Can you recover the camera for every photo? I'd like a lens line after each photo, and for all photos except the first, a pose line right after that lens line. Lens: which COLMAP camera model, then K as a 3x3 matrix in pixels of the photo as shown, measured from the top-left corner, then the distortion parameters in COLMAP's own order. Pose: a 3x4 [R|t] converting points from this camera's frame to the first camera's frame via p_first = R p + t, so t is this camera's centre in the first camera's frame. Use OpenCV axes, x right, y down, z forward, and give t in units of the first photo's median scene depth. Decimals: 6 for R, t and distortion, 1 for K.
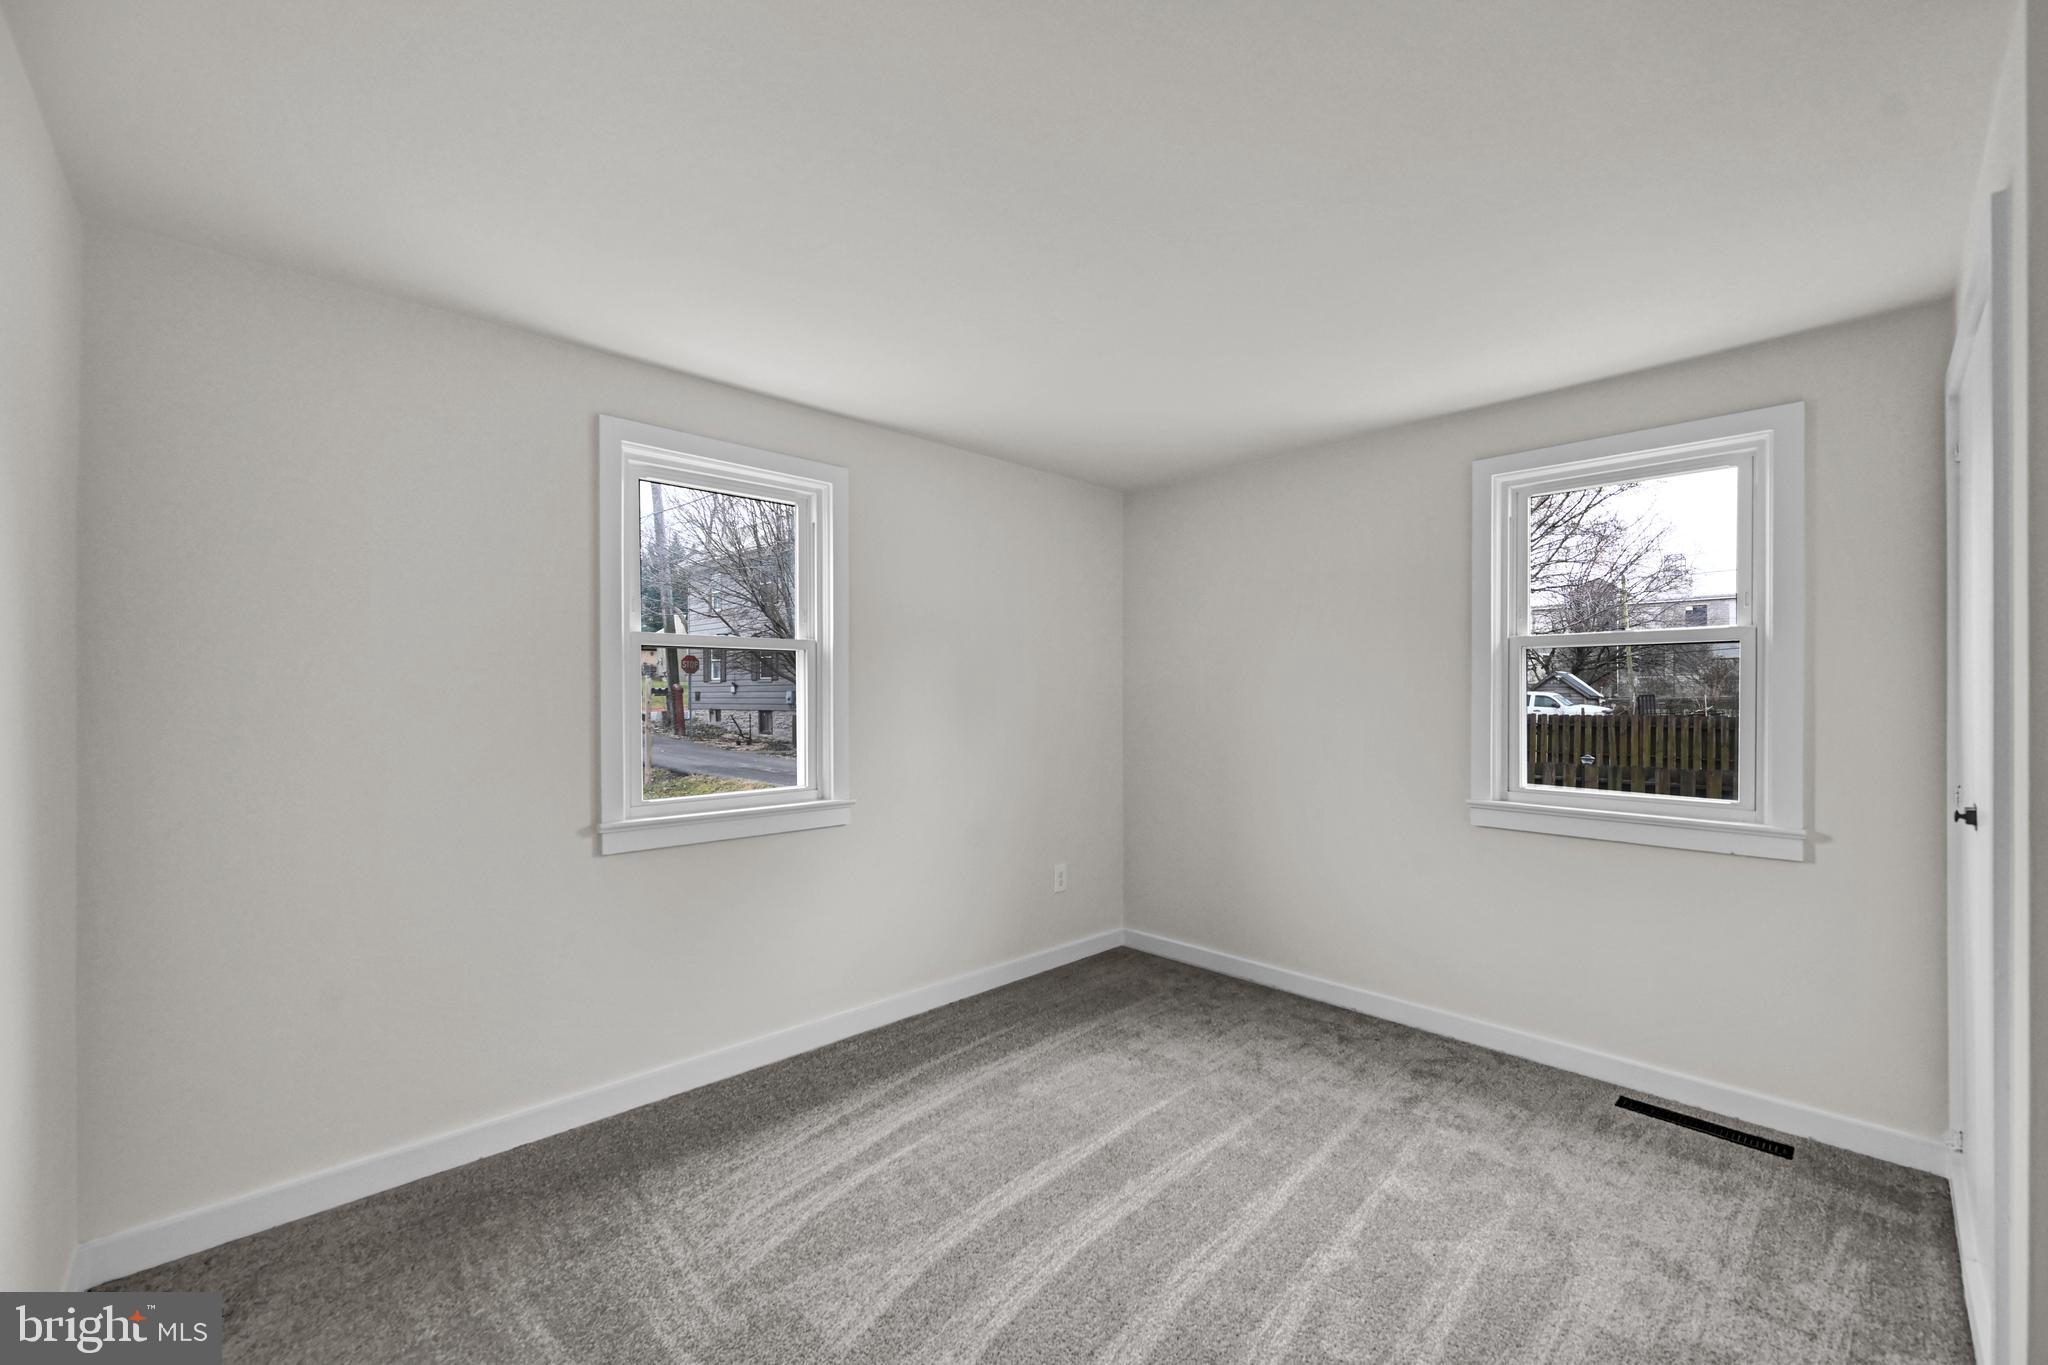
lens RADIAL K [[812.8, 0, 1019.3], [0, 812.8, 680.8], [0, 0, 1]] dist [-0.002508, 0.000174]
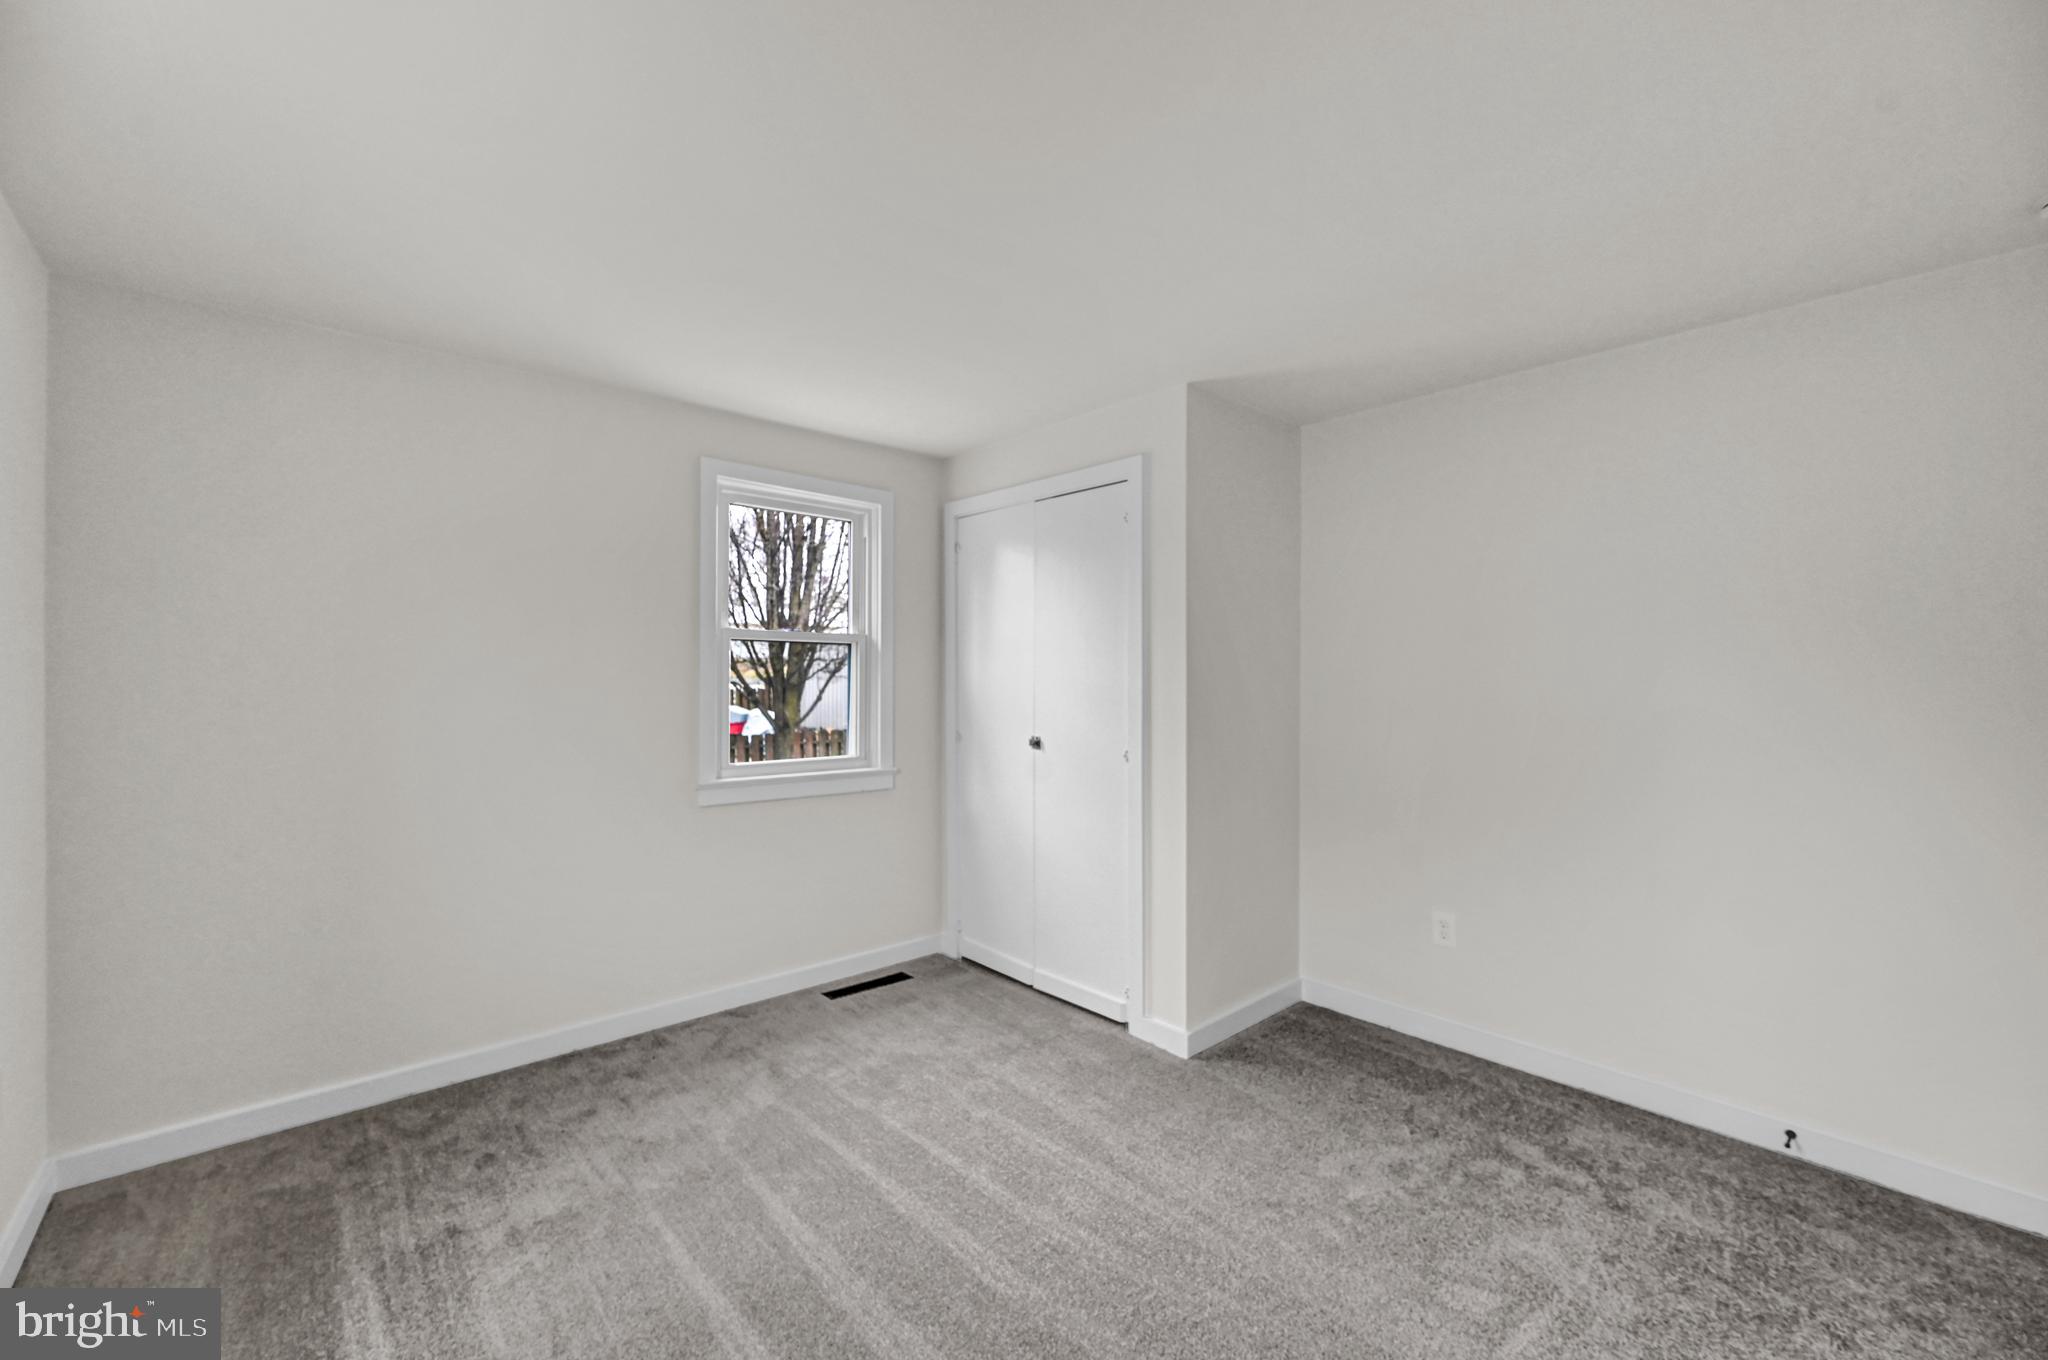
lens RADIAL K [[820.7, 0, 976.2], [0, 820.7, 677.4], [0, 0, 1]] dist [-0.004397, 0.000055]
pose [[0.062178, 0.004780, 0.998054, -0.511416], [-0.013419, 0.999902, -0.003953, 0.013767], [-0.997975, -0.013147, 0.062237, 0.648353]]
